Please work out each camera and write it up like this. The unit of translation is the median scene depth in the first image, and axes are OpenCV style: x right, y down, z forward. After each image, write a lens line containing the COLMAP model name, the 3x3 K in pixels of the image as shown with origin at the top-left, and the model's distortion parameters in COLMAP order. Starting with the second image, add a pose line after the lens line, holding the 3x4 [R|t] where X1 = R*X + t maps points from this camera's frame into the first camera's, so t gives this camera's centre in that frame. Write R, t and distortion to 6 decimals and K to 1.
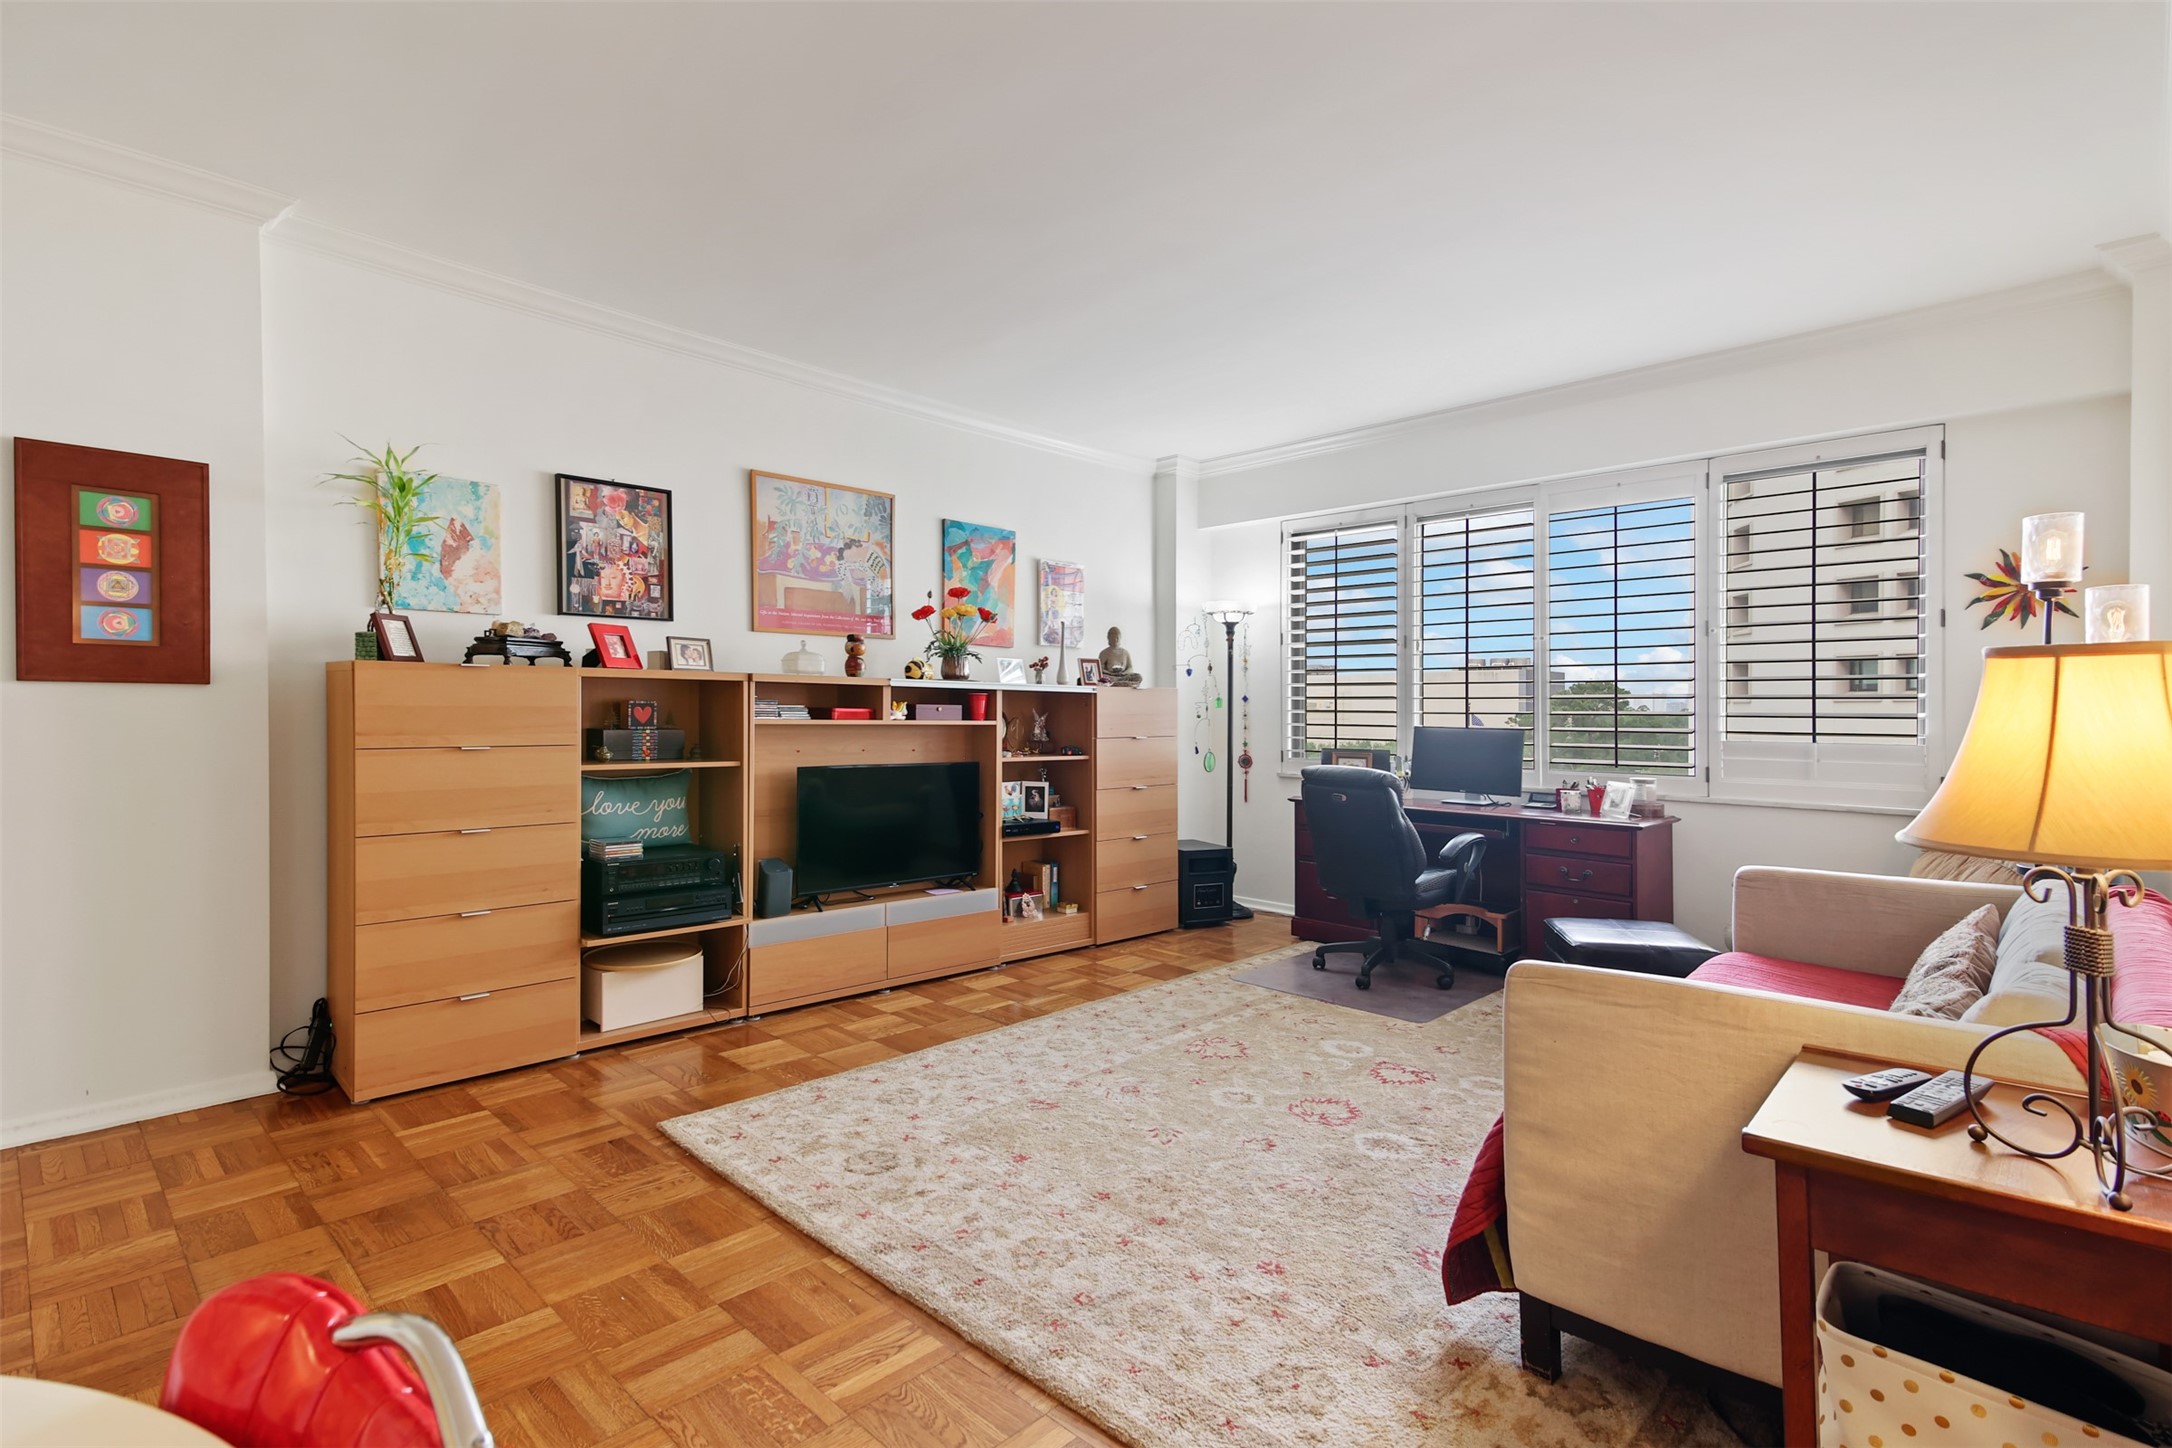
lens RADIAL K [[1042.0, 0, 1086.0], [0, 1042.0, 724.0], [0, 0, 1]] dist [0.034768, -0.000069]
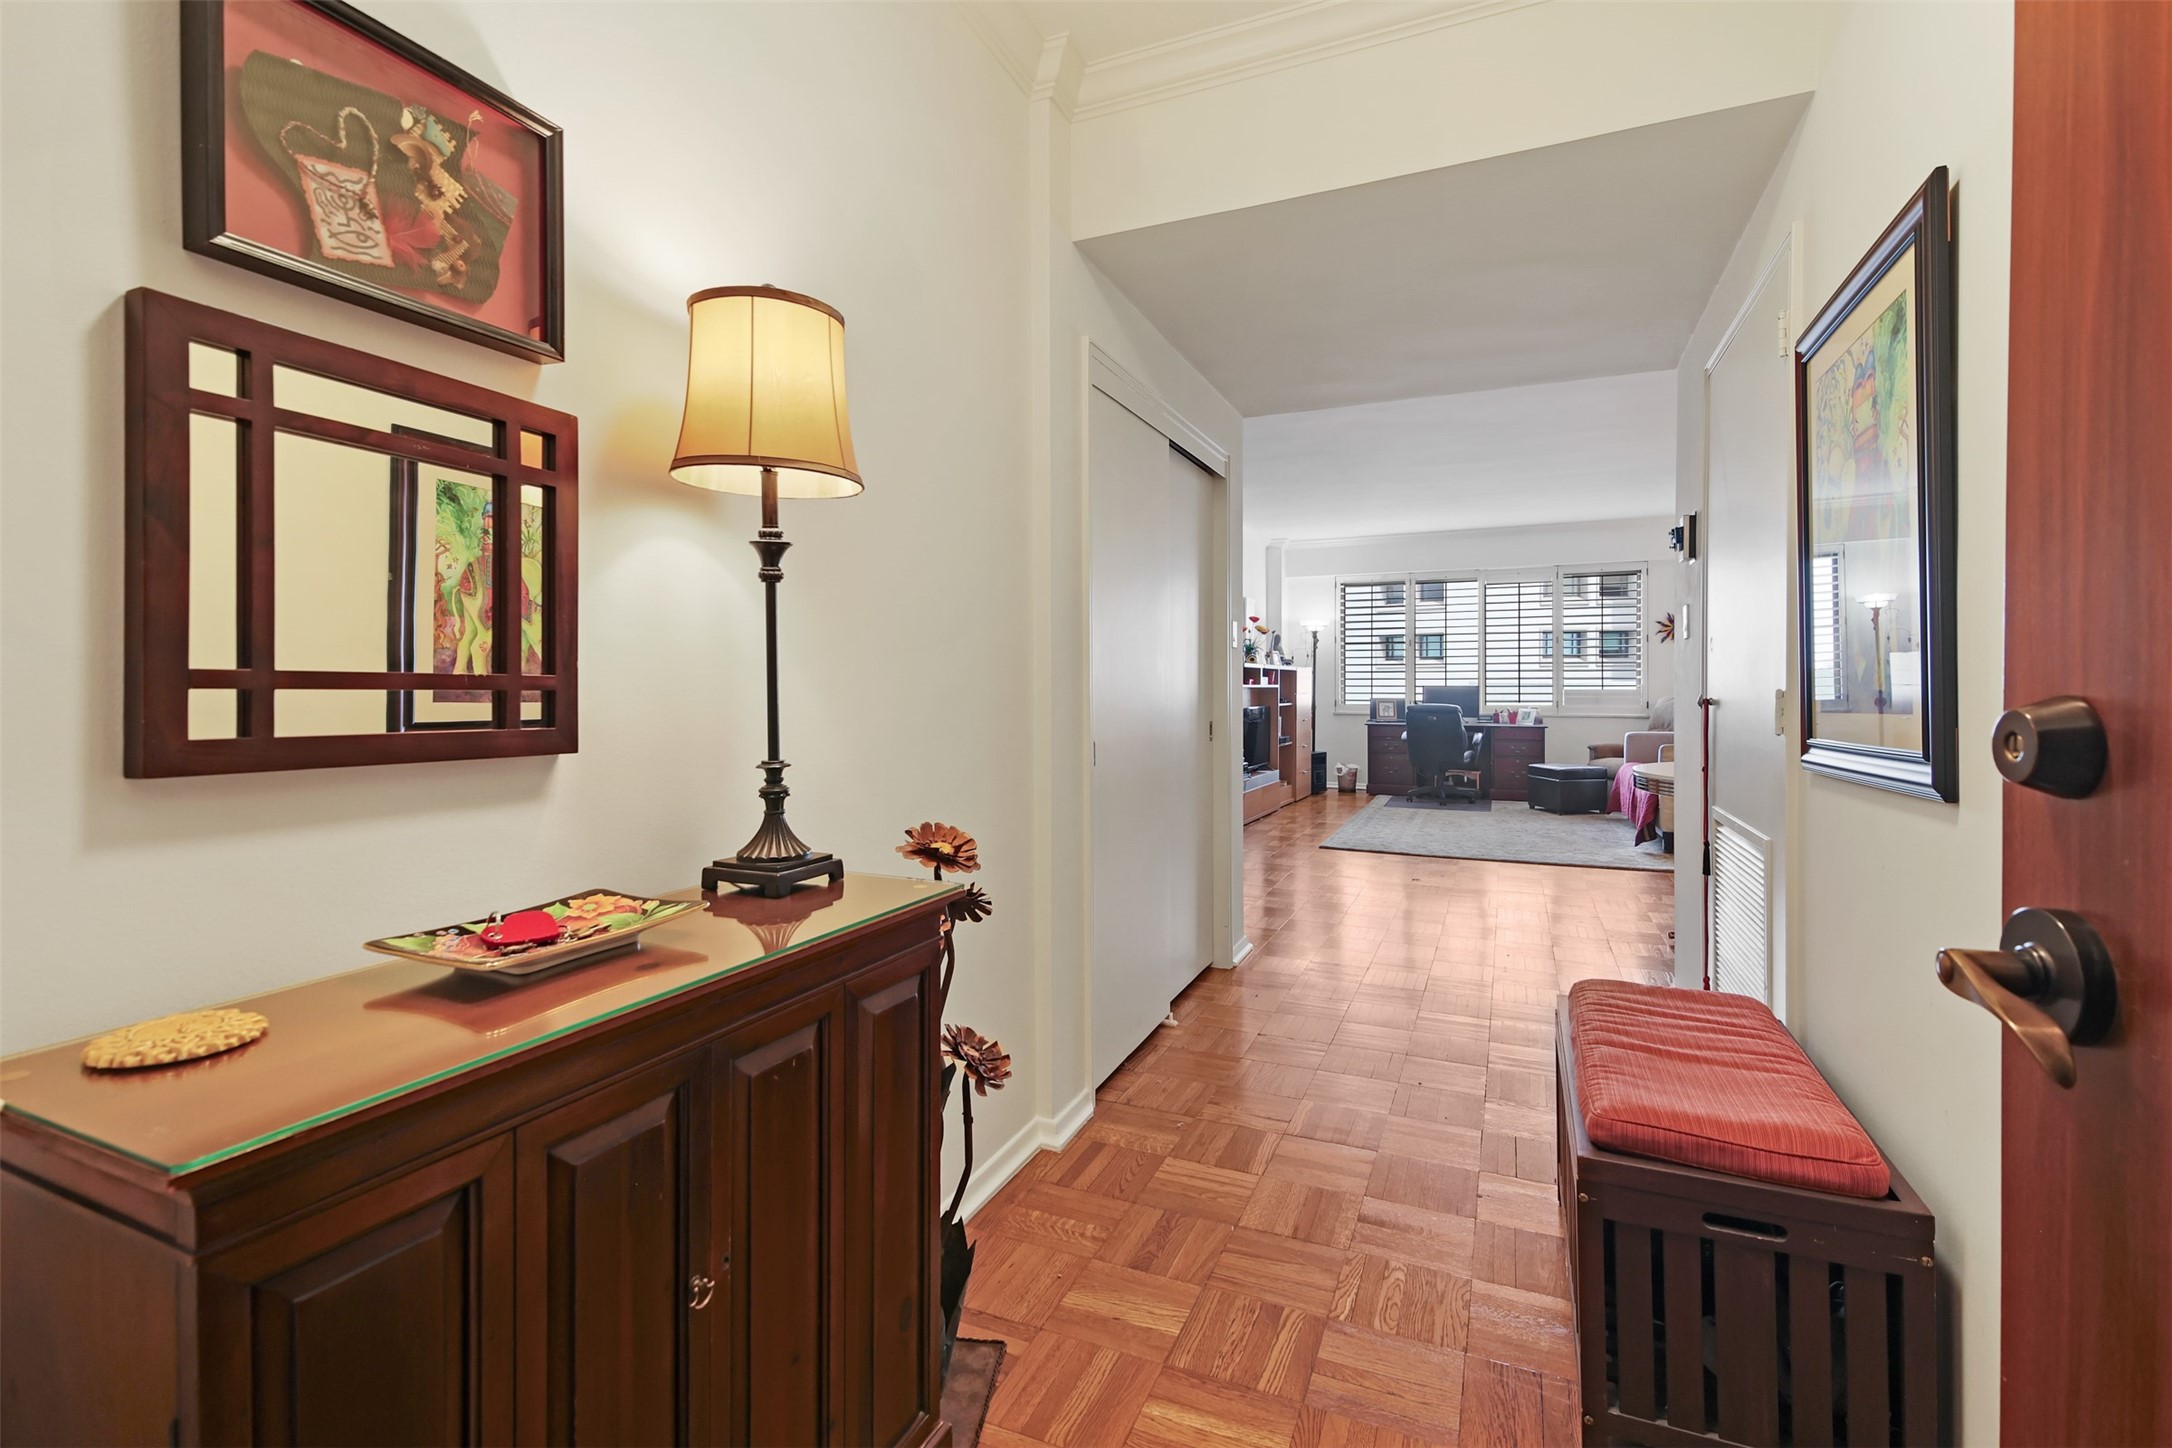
lens RADIAL K [[1007.1, 0, 1085.6], [0, 1007.1, 693.5], [0, 0, 1]] dist [0.030577, -0.000490]
pose [[0.939411, -0.019863, 0.342216, -1.307042], [0.017948, 0.999801, 0.008764, -0.015512], [-0.342322, -0.002091, 0.939580, -0.825454]]
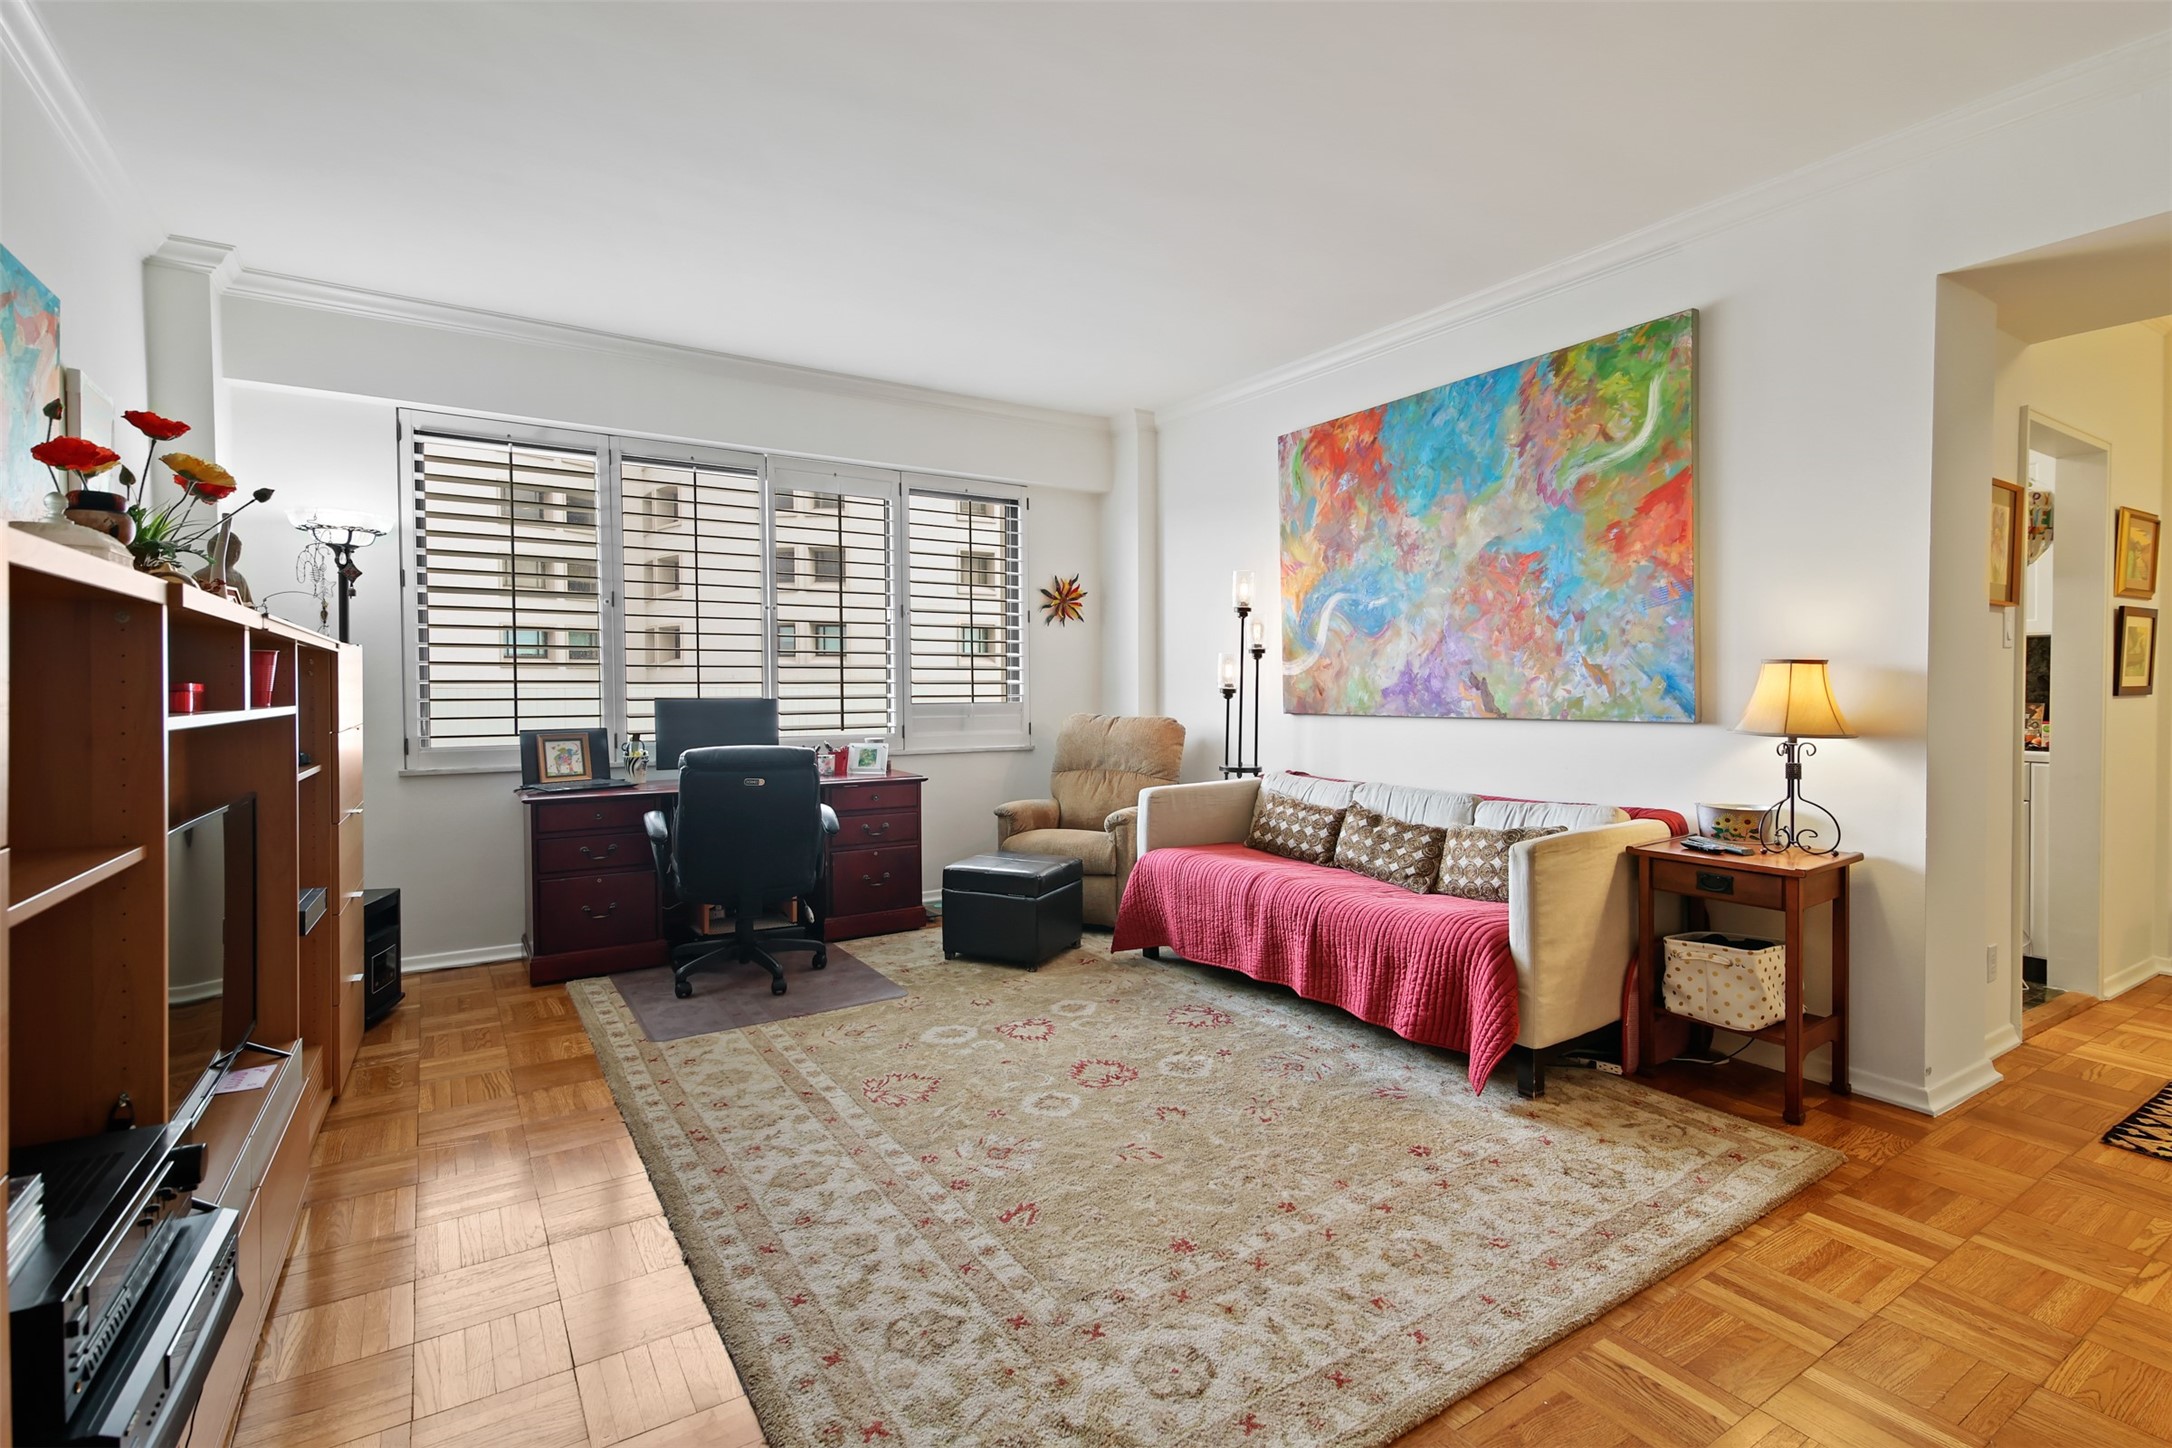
lens RADIAL K [[1007.1, 0, 1085.6], [0, 1007.1, 693.5], [0, 0, 1]] dist [0.030577, -0.000490]
pose [[0.225091, -0.020974, 0.974112, -0.578585], [0.013180, 0.999742, 0.018481, -0.016915], [-0.974249, 0.008679, 0.225309, 0.623282]]
